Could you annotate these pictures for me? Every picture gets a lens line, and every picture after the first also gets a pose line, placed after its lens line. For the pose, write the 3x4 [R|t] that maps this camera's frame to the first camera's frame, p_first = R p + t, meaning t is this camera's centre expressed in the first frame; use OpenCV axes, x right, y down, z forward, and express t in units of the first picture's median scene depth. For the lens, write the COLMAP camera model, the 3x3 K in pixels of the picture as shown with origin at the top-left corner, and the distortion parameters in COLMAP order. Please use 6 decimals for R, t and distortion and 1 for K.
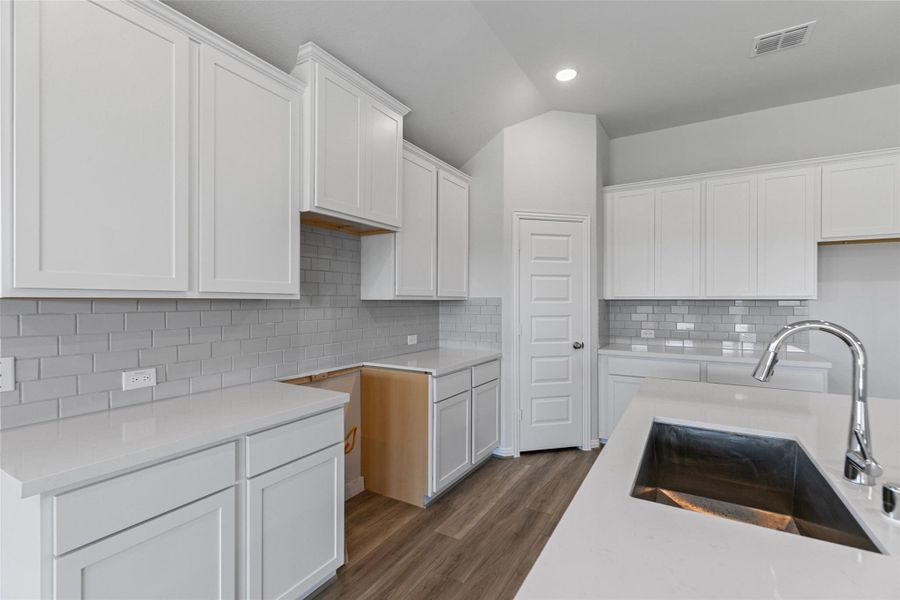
lens RADIAL K [[405.1, 0, 447.6], [0, 405.1, 301.0], [0, 0, 1]] dist [0.002930, 0.000105]
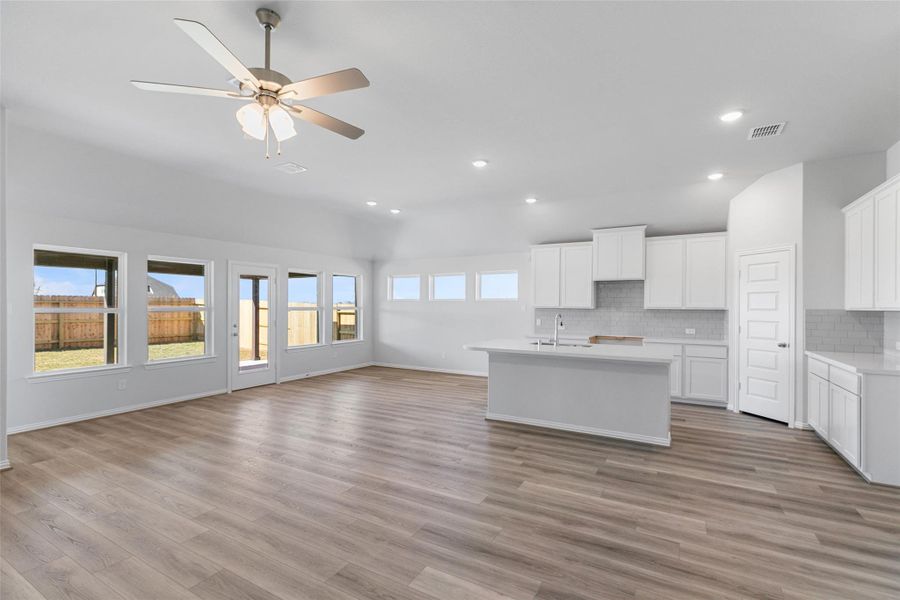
lens RADIAL K [[406.6, 0, 449.9], [0, 406.6, 305.7], [0, 0, 1]] dist [0.003212, 0.000176]
pose [[0.020133, -0.002443, -0.999794, 2.024574], [-0.007528, 0.999968, -0.002595, -0.006724], [0.999769, 0.007579, 0.020114, -0.136312]]
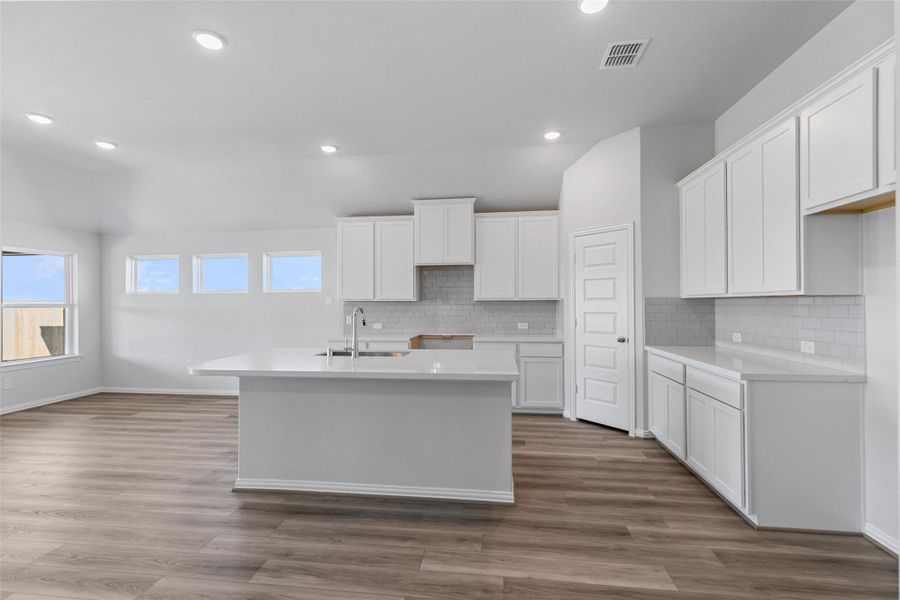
lens RADIAL K [[405.1, 0, 447.6], [0, 405.1, 301.0], [0, 0, 1]] dist [0.002930, 0.000105]
pose [[0.398055, -0.007237, -0.917333, 1.448426], [0.004731, 0.999972, -0.005837, 0.008855], [0.917349, -0.002016, 0.398078, 0.135006]]
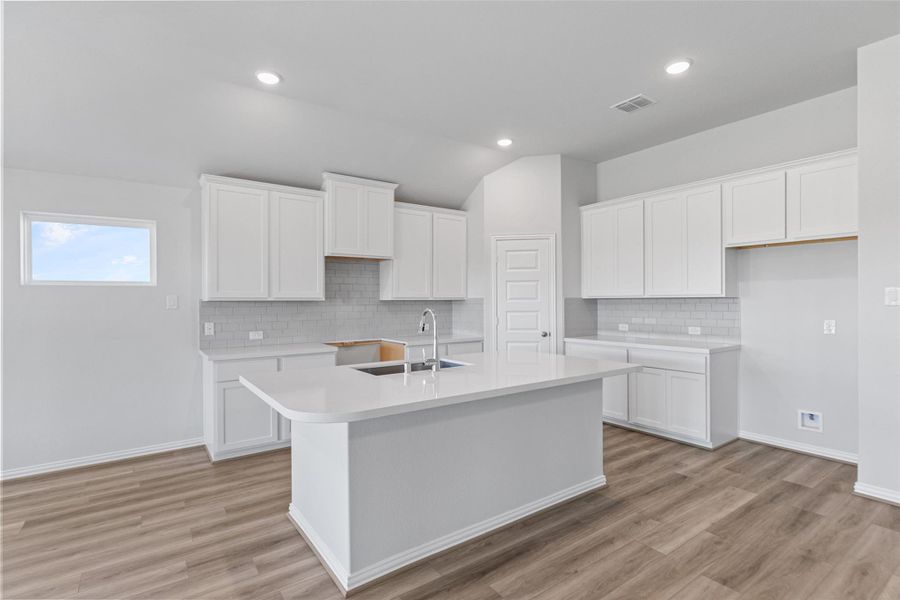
lens RADIAL K [[437.9, 0, 448.6], [0, 437.9, 301.6], [0, 0, 1]] dist [-0.002165, 0.000063]
pose [[0.915632, -0.005929, -0.401973, 0.753348], [0.006770, 0.999977, 0.000673, 0.003136], [0.401960, -0.003337, 0.915651, -0.511715]]
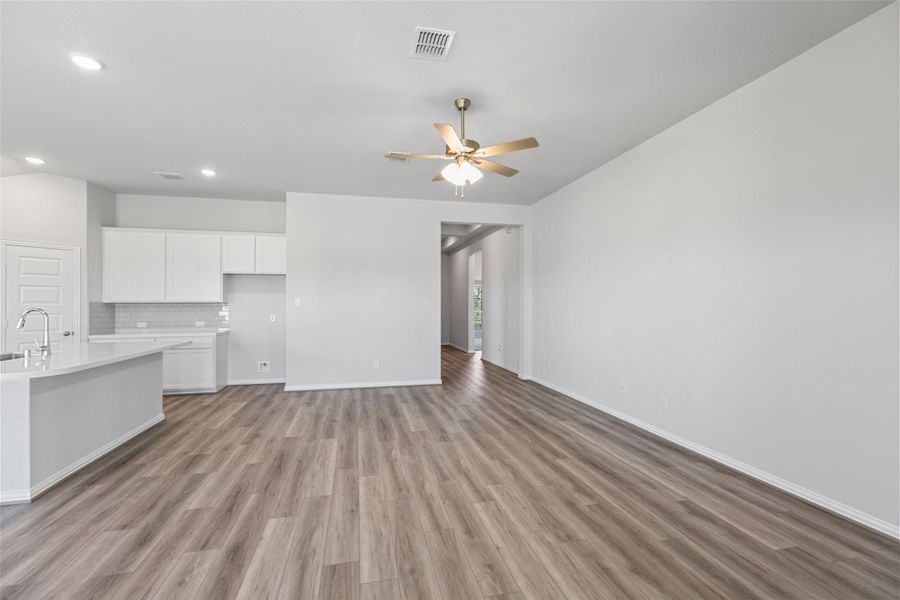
lens RADIAL K [[402.3, 0, 450.0], [0, 402.3, 300.0], [0, 0, 1]] dist [0.003597, 0.000382]
pose [[0.719386, 0.004756, 0.694594, 0.376107], [0.004637, 0.999921, -0.011649, 0.013453], [-0.694595, 0.011601, 0.719308, -1.295313]]
